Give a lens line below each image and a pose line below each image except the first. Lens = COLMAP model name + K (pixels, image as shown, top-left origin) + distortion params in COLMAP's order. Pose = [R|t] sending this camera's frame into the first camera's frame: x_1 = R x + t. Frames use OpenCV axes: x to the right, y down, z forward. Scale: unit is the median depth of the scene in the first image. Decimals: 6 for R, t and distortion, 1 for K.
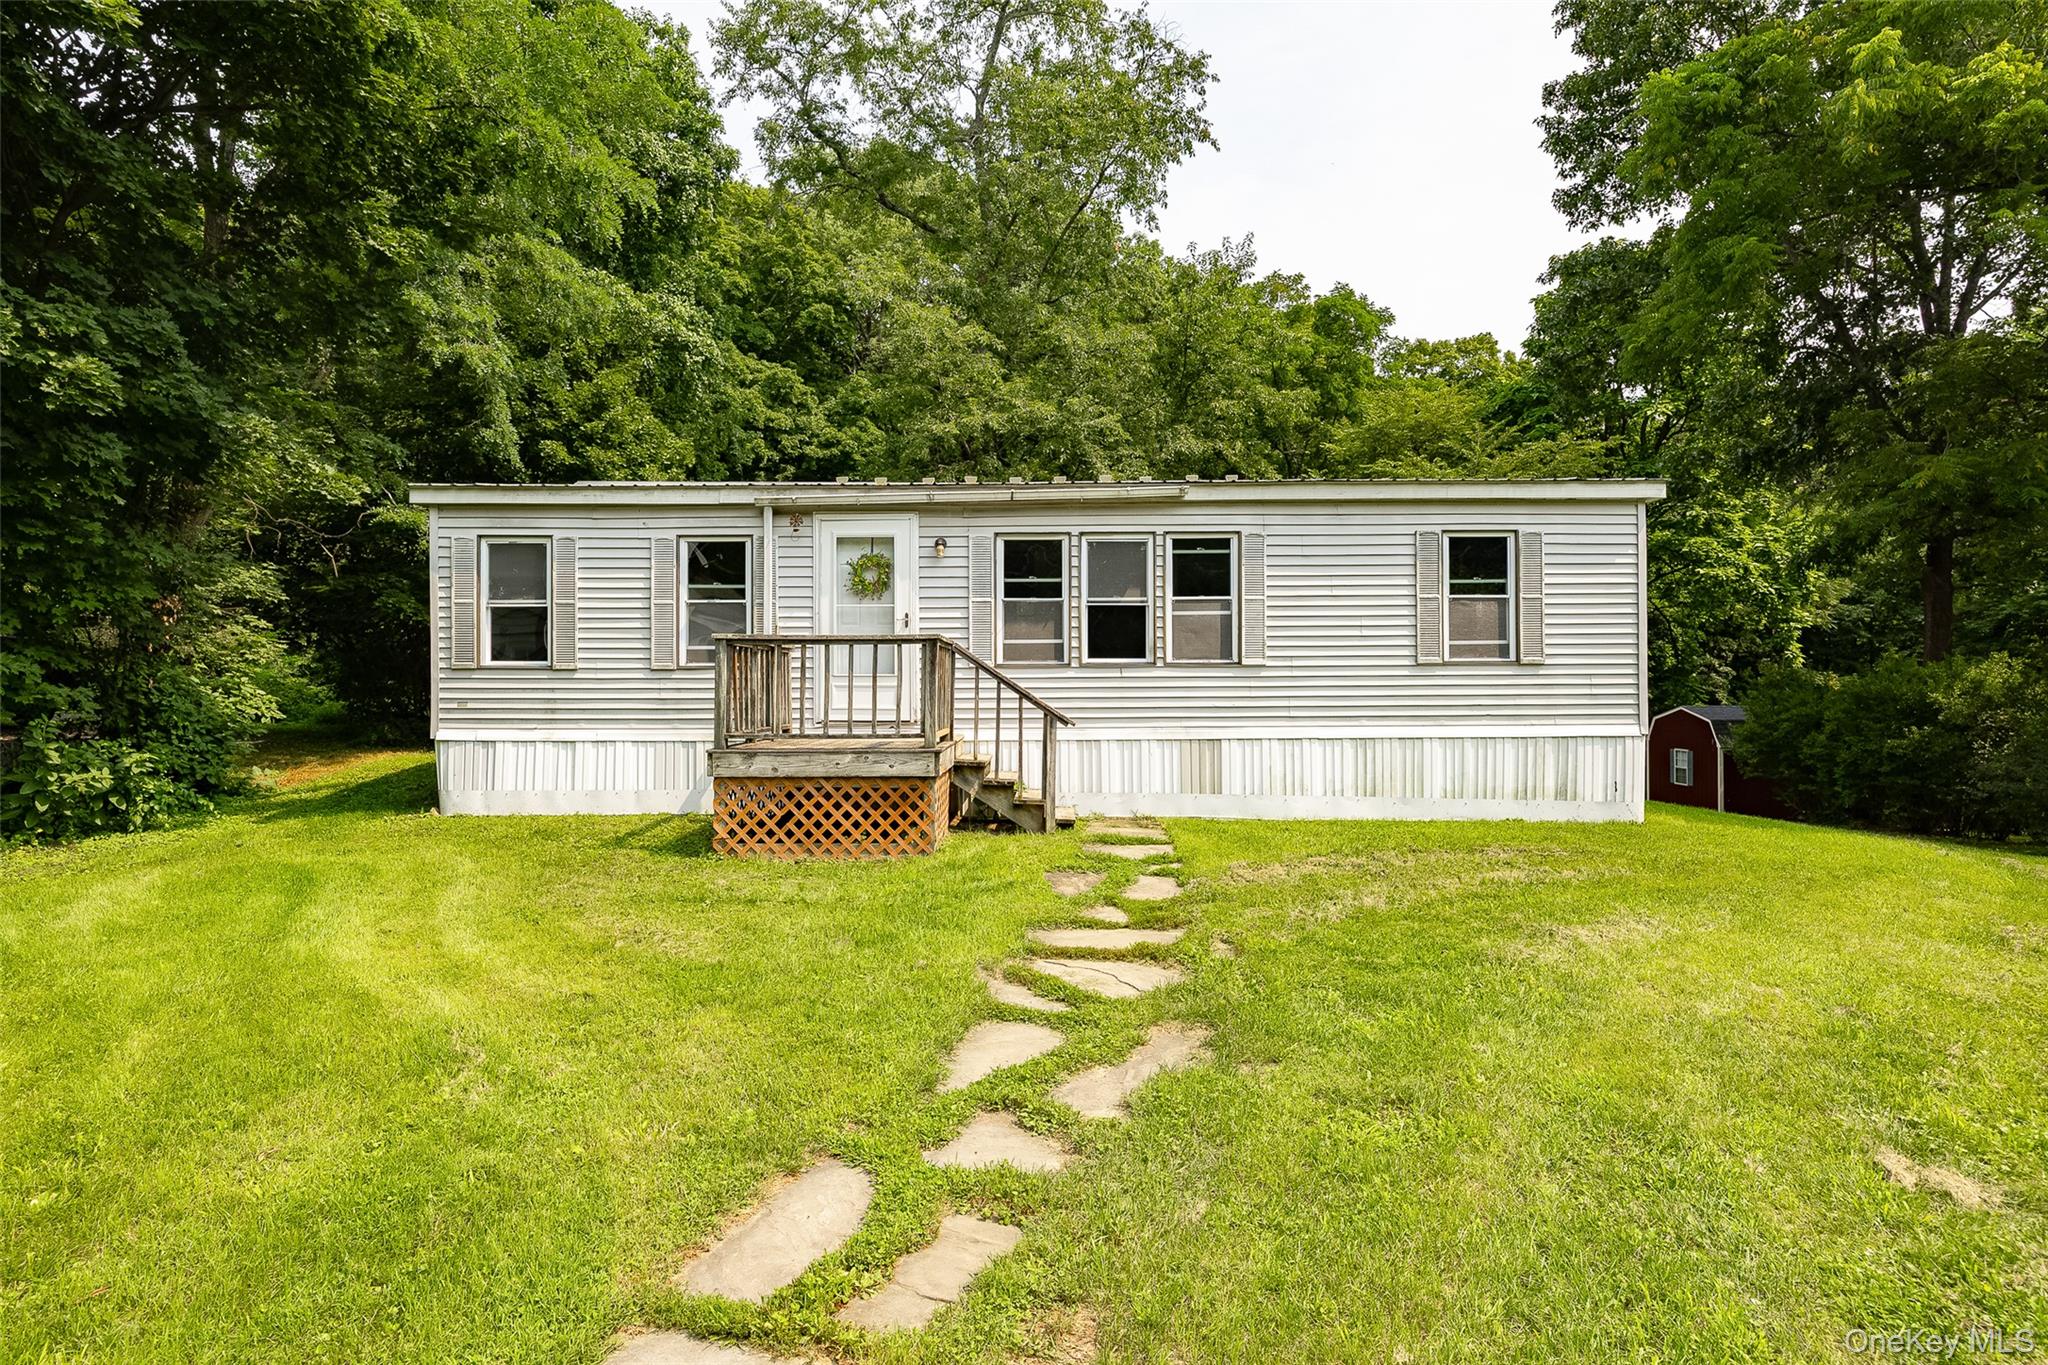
lens RADIAL K [[1113.5, 0, 1024.0], [0, 1113.5, 682.5], [0, 0, 1]] dist [-0.008640, 0.000393]
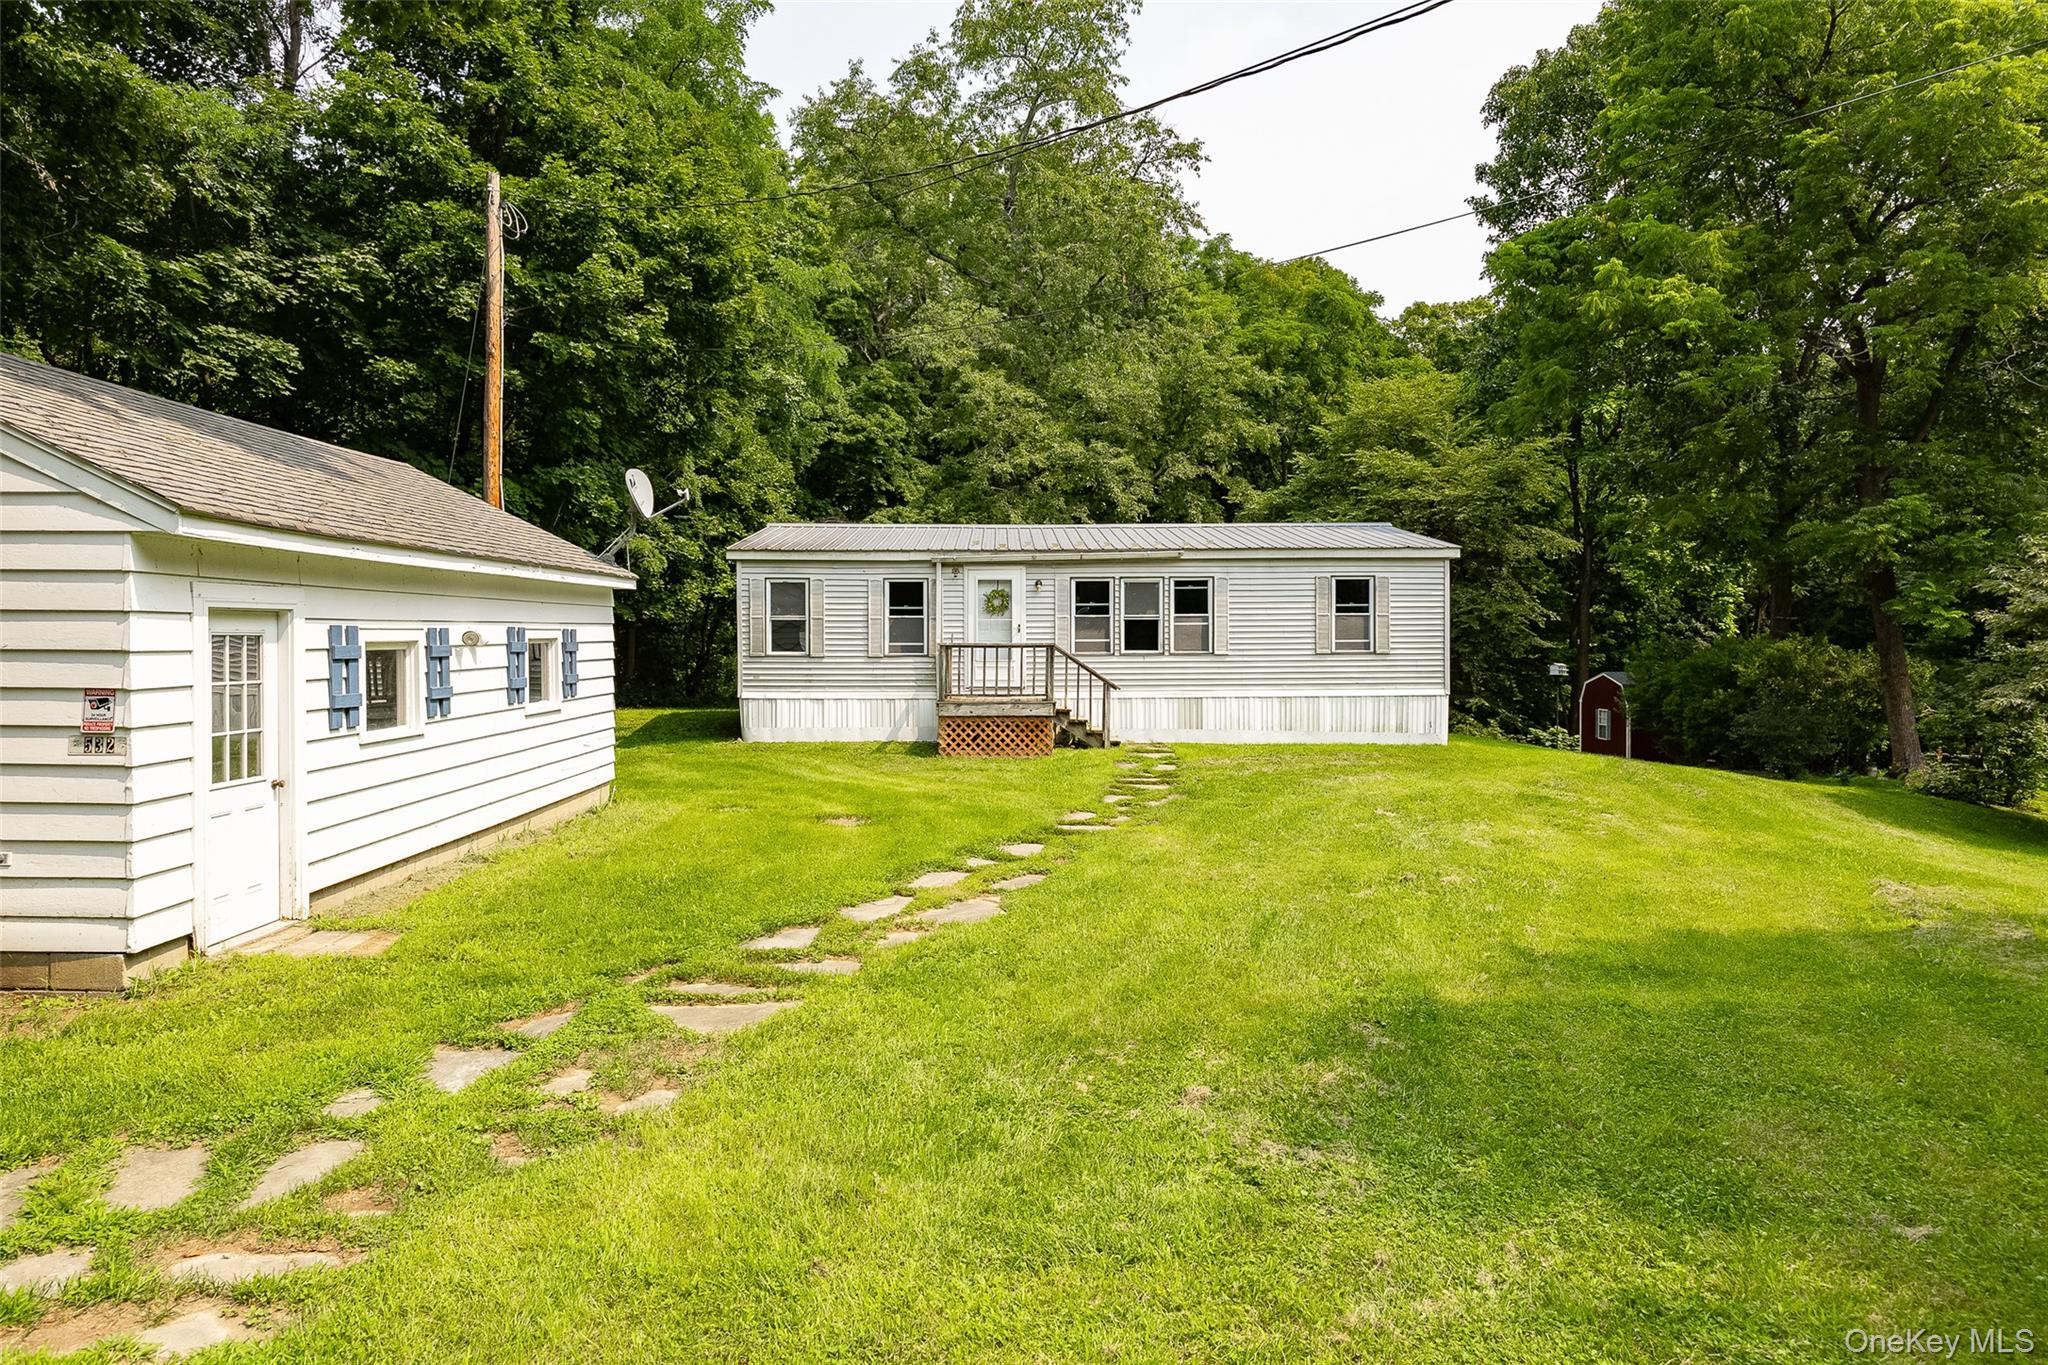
lens RADIAL K [[1318.6, 0, 1011.5], [0, 1318.6, 670.8], [0, 0, 1]] dist [0.000385, 0.000372]
pose [[0.999887, -0.000962, 0.015026, -0.146239], [0.000598, 0.999706, 0.024237, -0.039243], [-0.015045, -0.024225, 0.999593, -1.021003]]
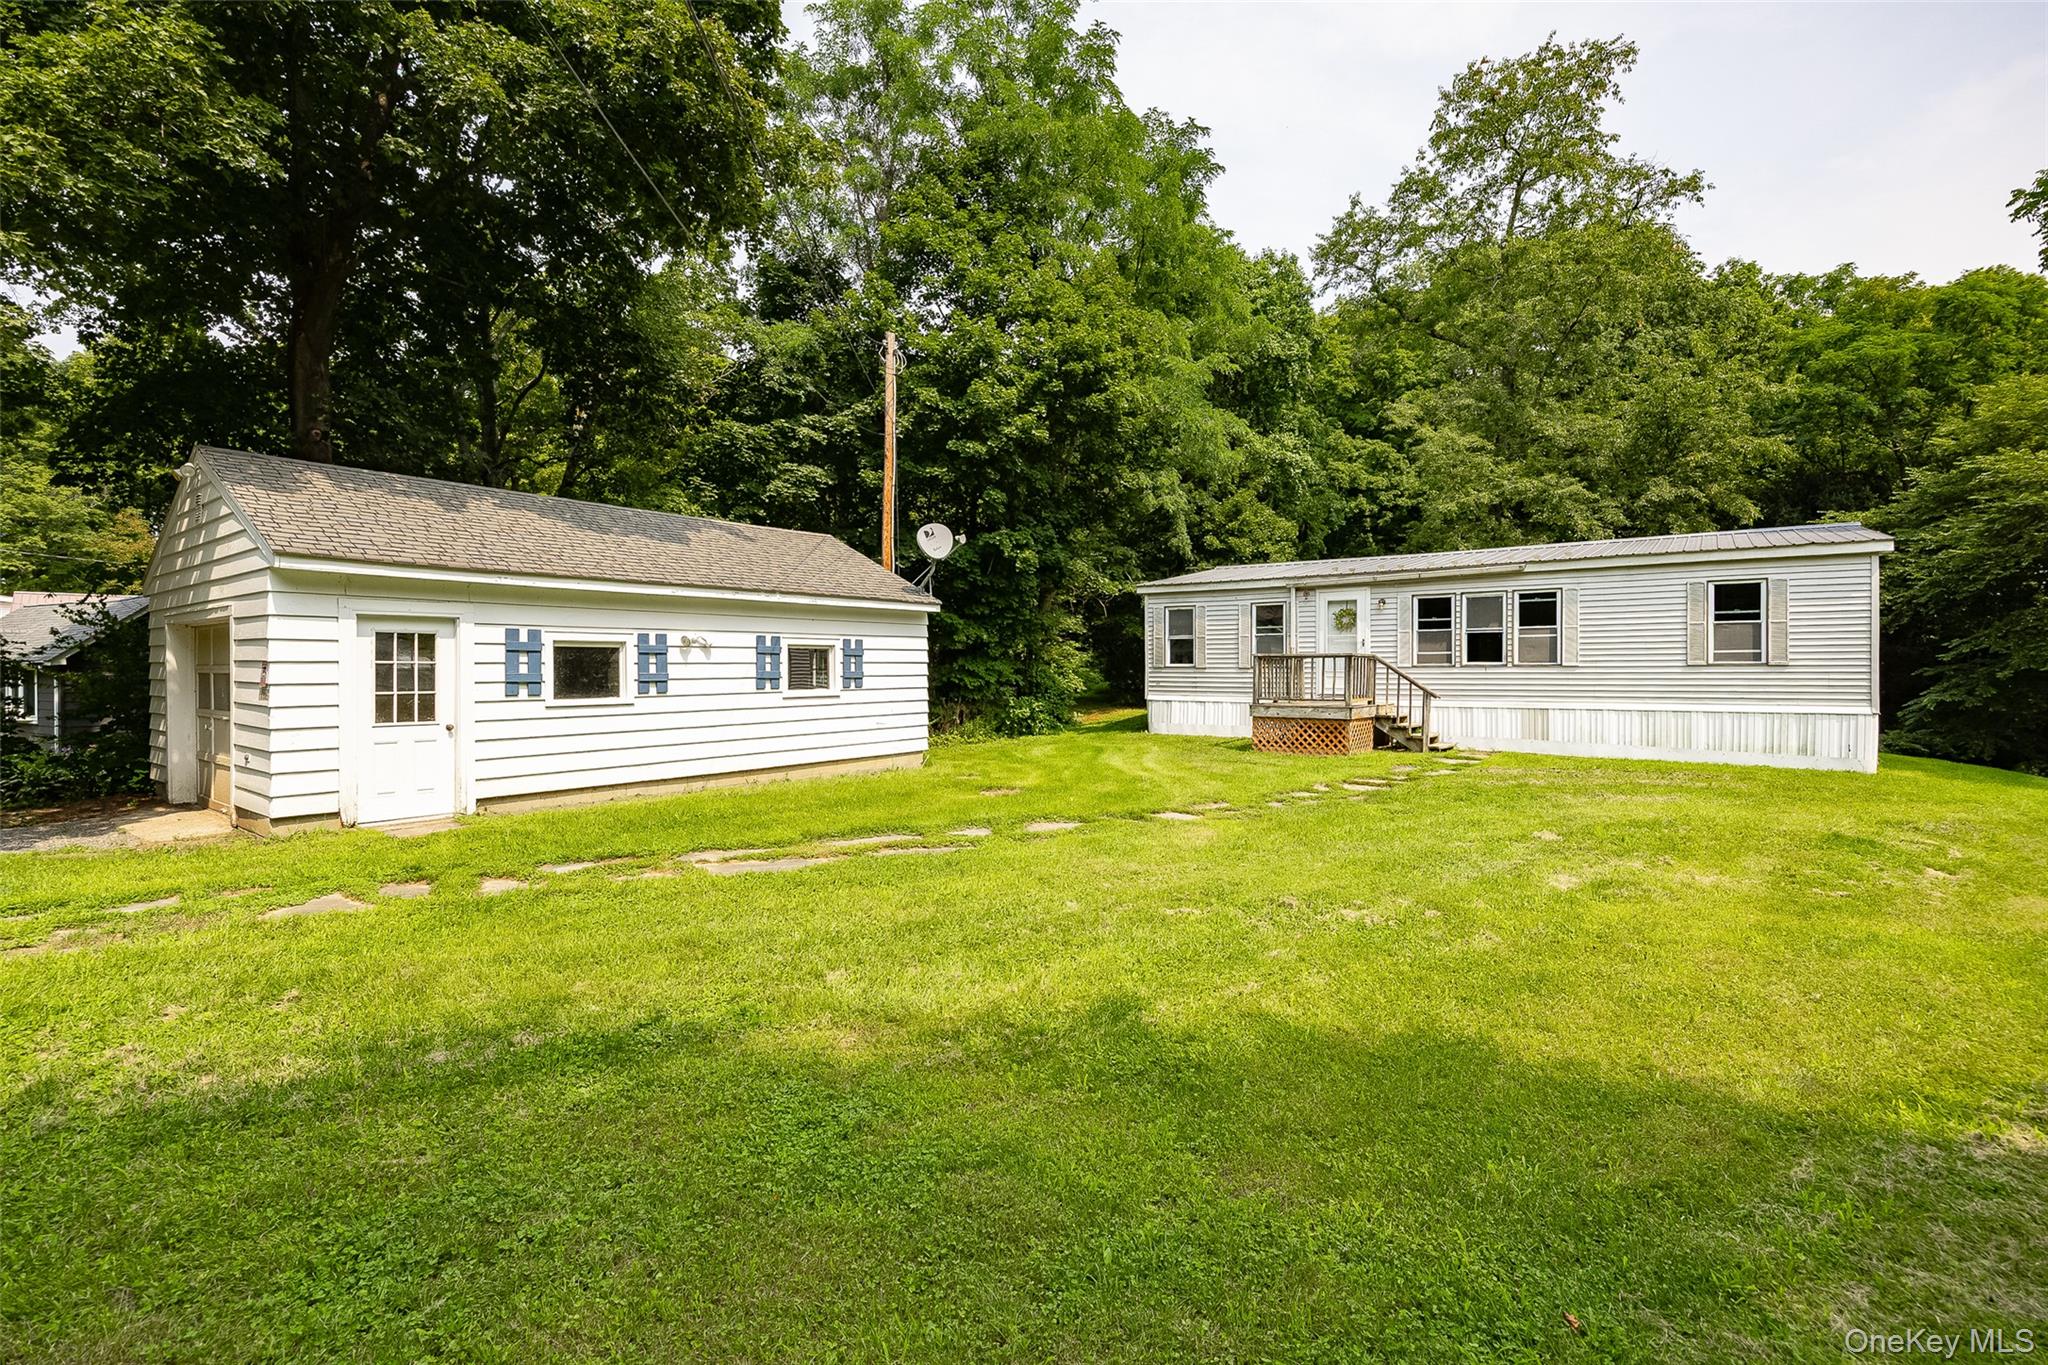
lens RADIAL K [[918.4, 0, 1024.0], [0, 918.4, 682.5], [0, 0, 1]] dist [-0.014601, 0.000313]
pose [[0.804393, 0.010051, -0.594012, 0.361518], [-0.001151, 0.999881, 0.015359, -0.010566], [0.594096, -0.011671, 0.804309, -0.619977]]
